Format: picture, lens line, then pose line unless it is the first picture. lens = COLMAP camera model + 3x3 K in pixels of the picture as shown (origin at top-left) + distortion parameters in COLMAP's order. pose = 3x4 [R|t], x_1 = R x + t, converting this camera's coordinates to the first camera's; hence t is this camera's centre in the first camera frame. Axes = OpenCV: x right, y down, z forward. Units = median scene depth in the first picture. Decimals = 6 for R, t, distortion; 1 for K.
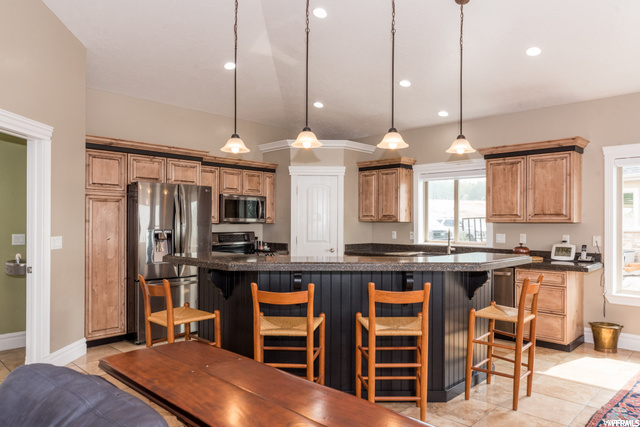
lens RADIAL K [[452.1, 0, 324.8], [0, 452.1, 217.0], [0, 0, 1]] dist [-0.003926, -0.001115]
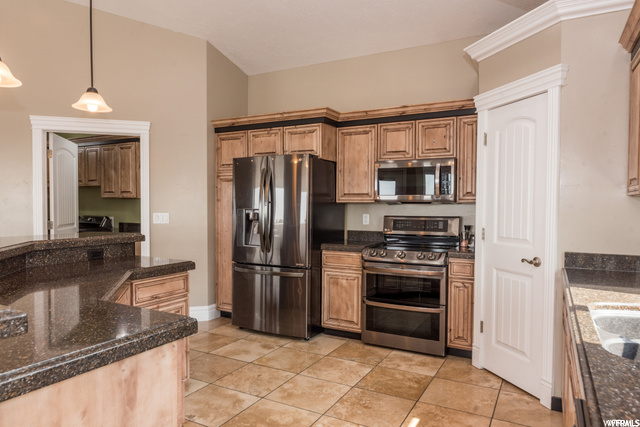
lens RADIAL K [[419.7, 0, 317.9], [0, 419.7, 213.0], [0, 0, 1]] dist [-0.007978, -0.001078]
pose [[0.261224, 0.020336, -0.965064, 0.460352], [0.009343, 0.999678, 0.023595, 0.016809], [0.965233, -0.015180, 0.260950, 0.873474]]
